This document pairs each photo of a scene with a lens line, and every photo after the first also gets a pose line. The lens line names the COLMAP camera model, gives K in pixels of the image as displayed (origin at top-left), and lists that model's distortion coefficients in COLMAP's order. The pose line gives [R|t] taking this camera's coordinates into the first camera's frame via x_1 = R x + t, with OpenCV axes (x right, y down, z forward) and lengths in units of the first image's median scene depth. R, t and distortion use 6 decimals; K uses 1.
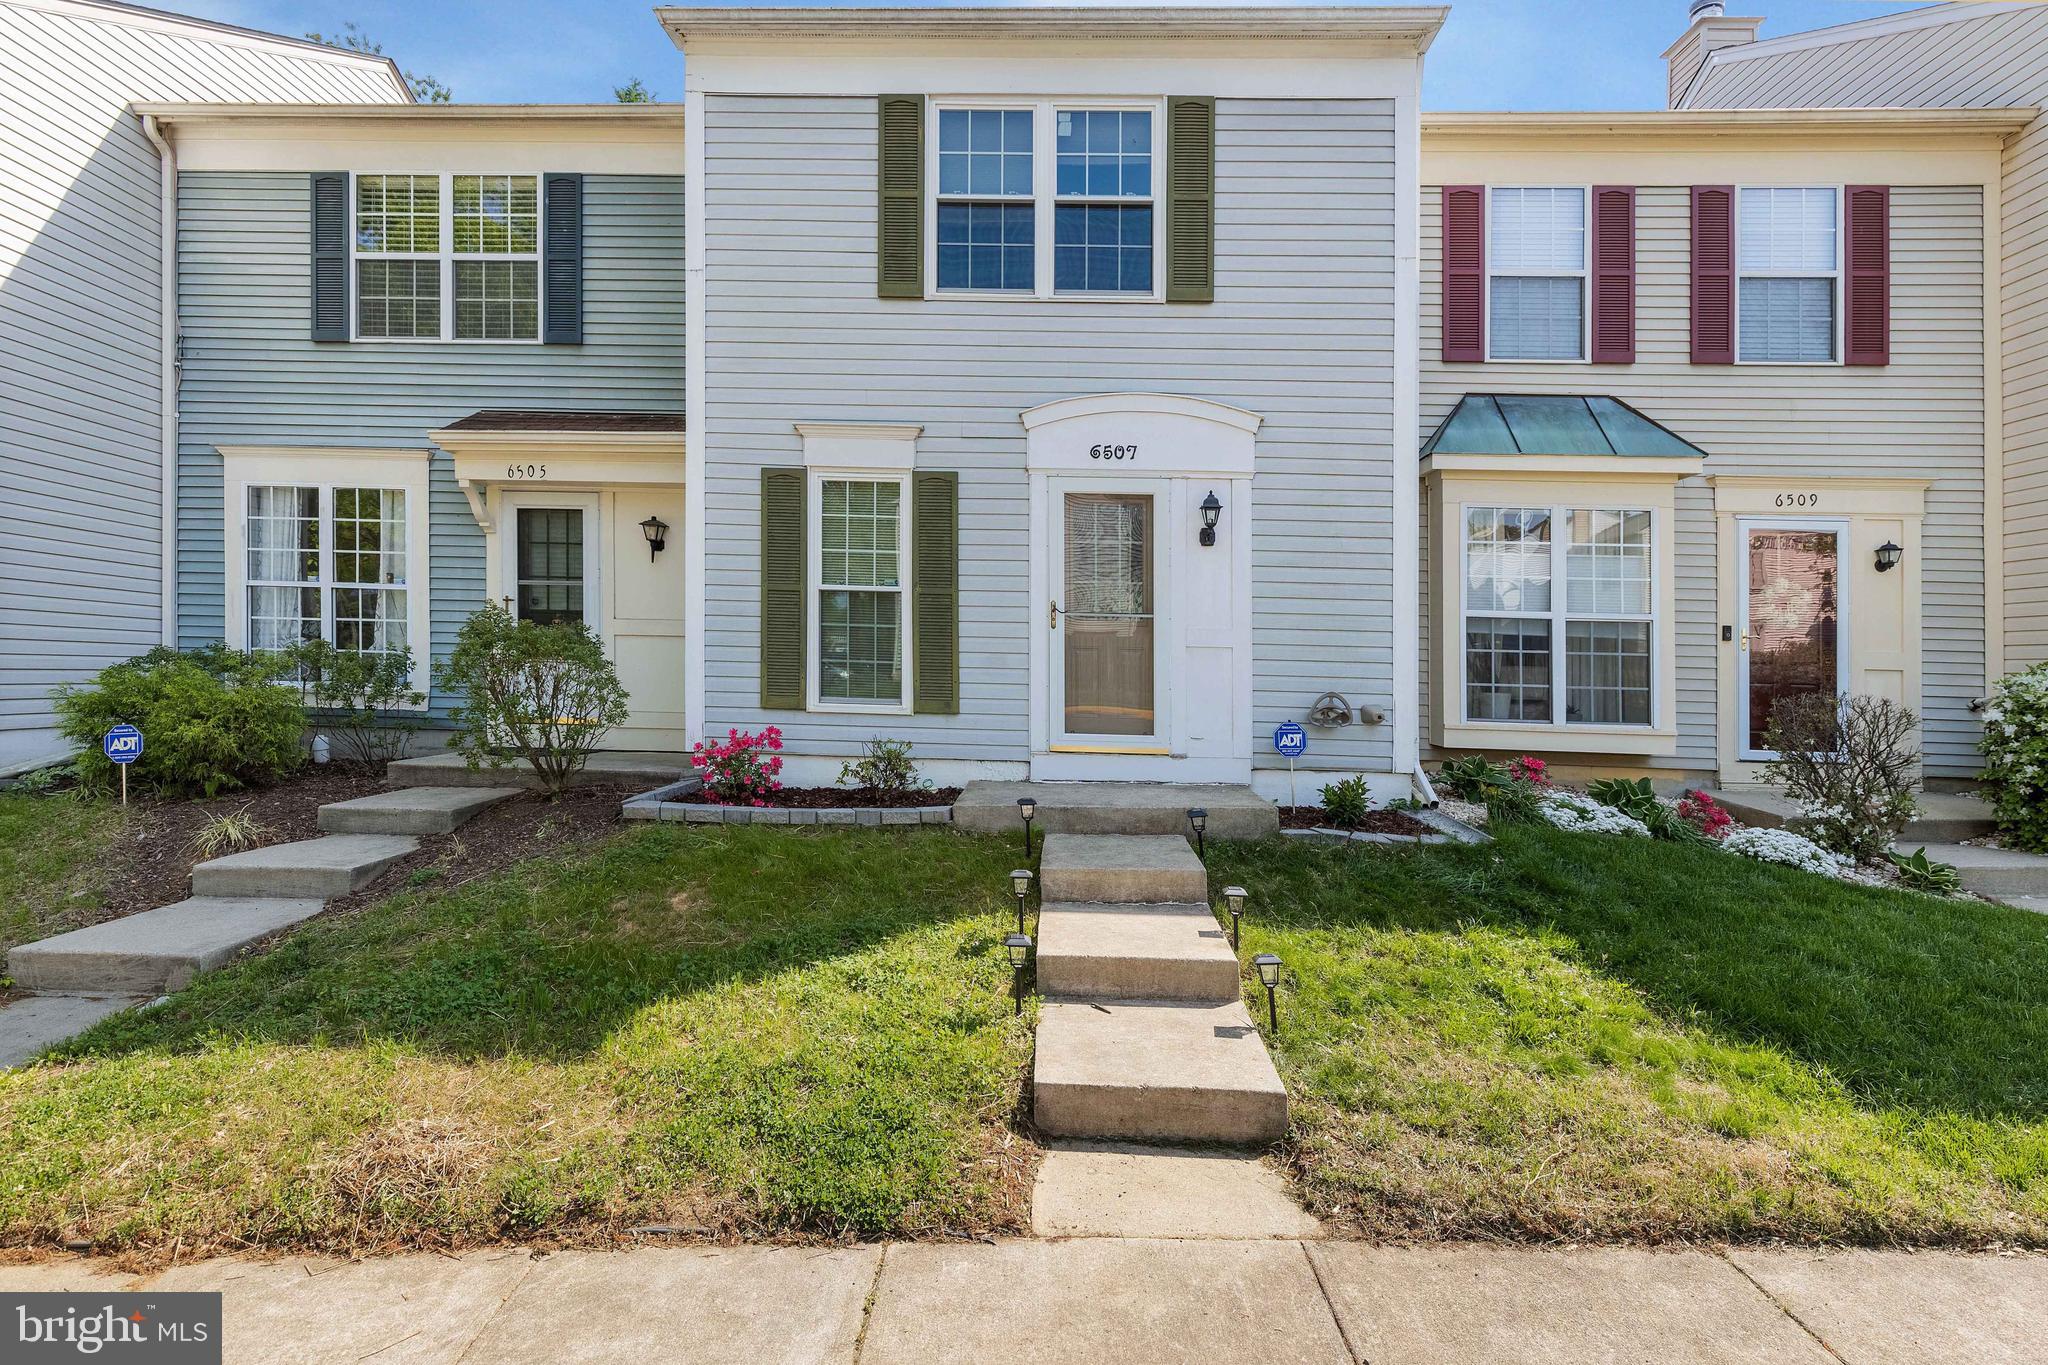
lens RADIAL K [[943.0, 0, 1014.6], [0, 943.0, 683.5], [0, 0, 1]] dist [0.012632, -0.000164]
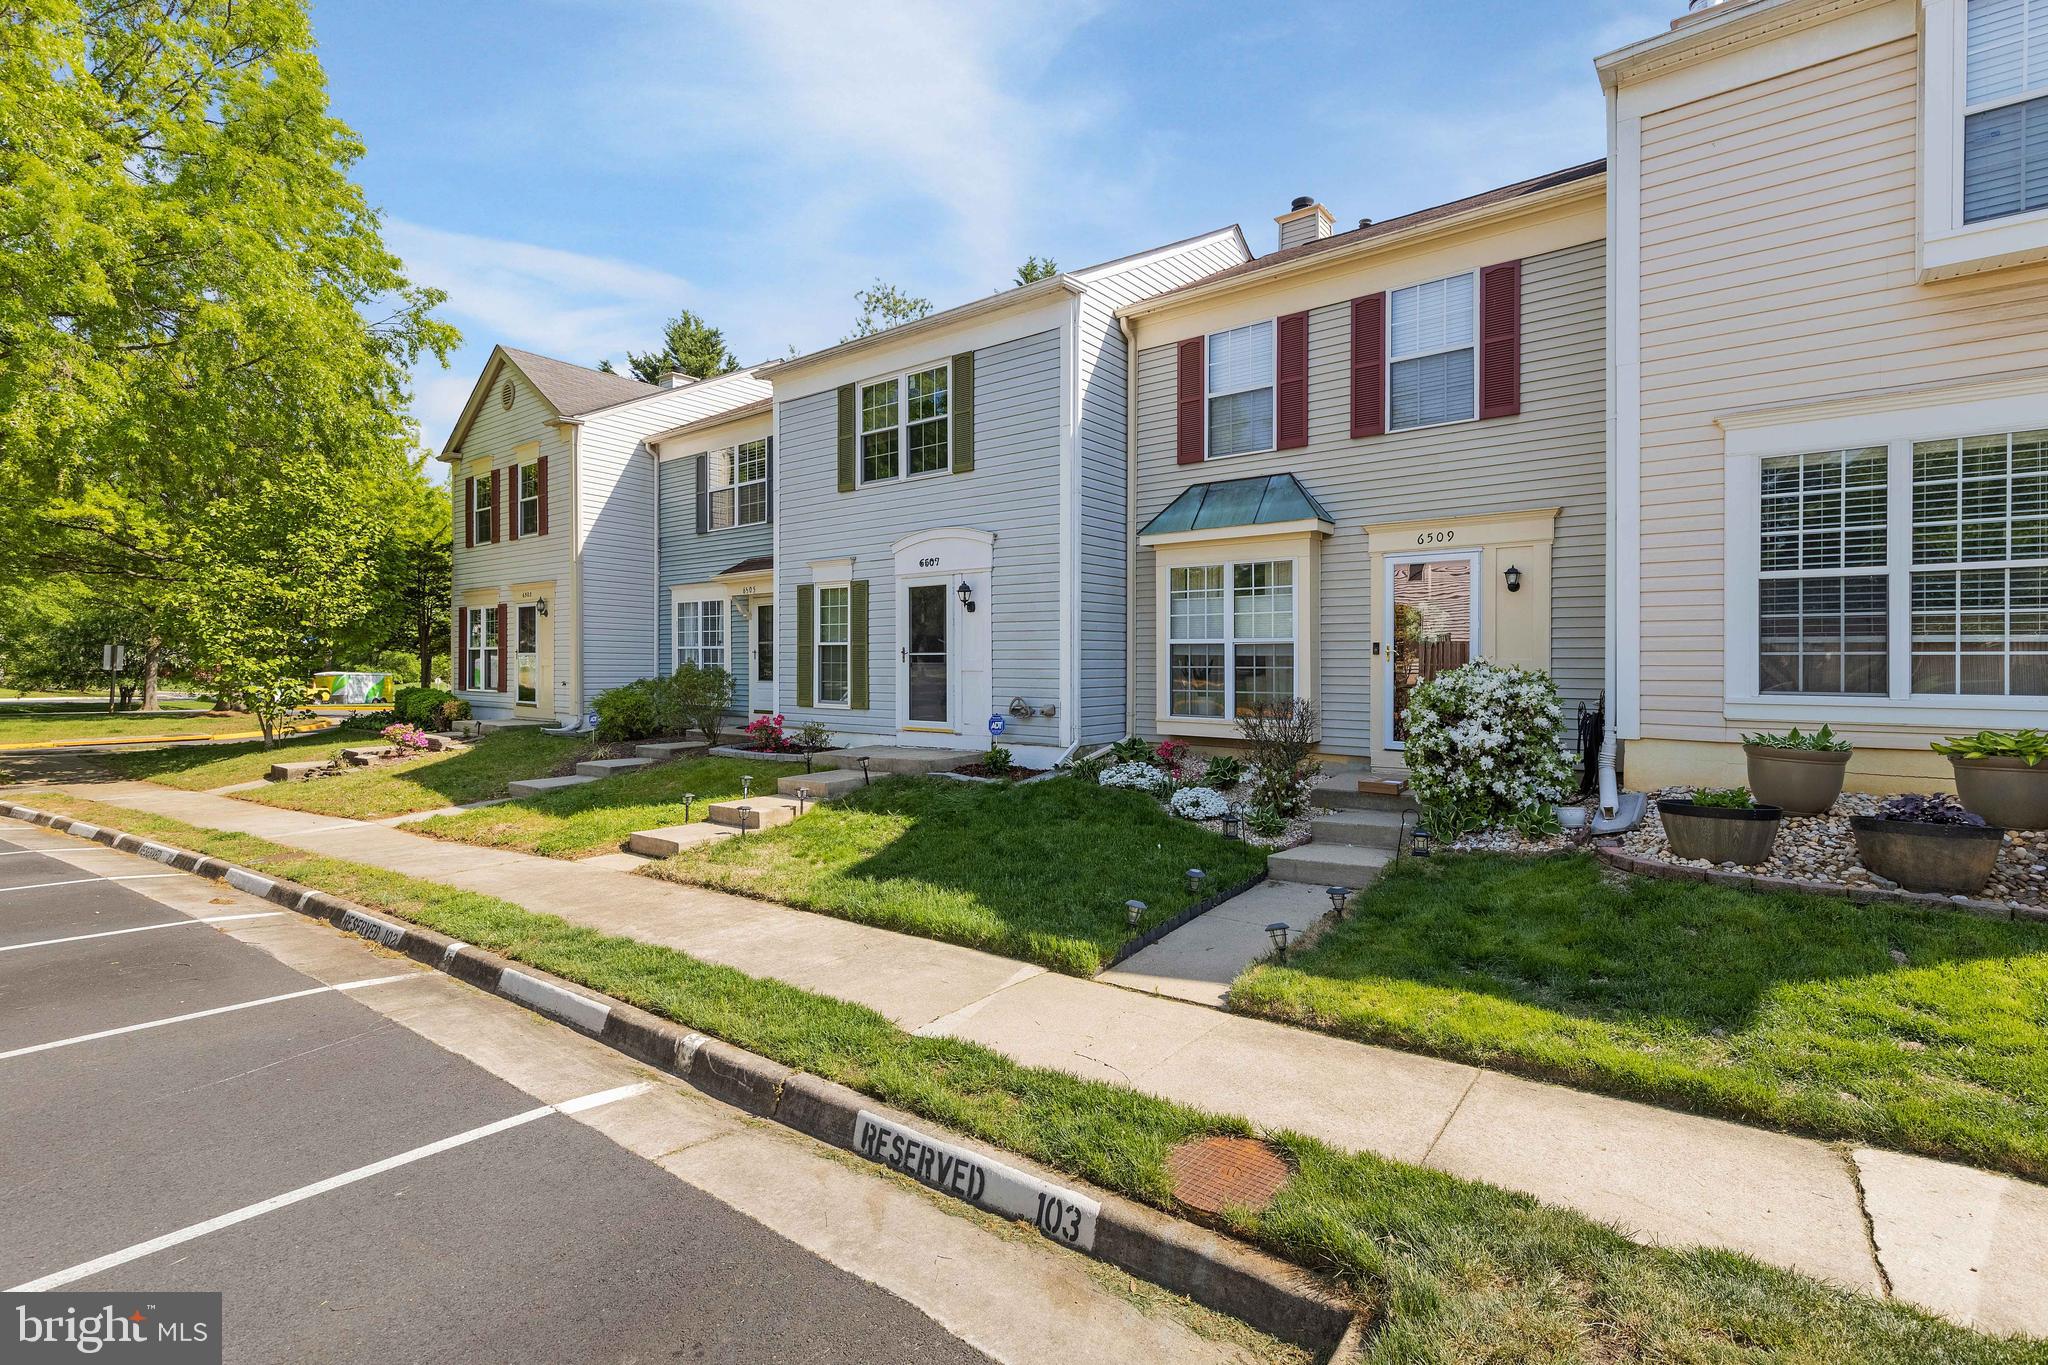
lens RADIAL K [[943.0, 0, 1042.8], [0, 943.0, 687.5], [0, 0, 1]] dist [0.012632, -0.000164]
pose [[0.816694, -0.009014, -0.577001, 1.284369], [0.008443, 0.999958, -0.003672, -0.000700], [0.577010, -0.001873, 0.816735, -0.324847]]
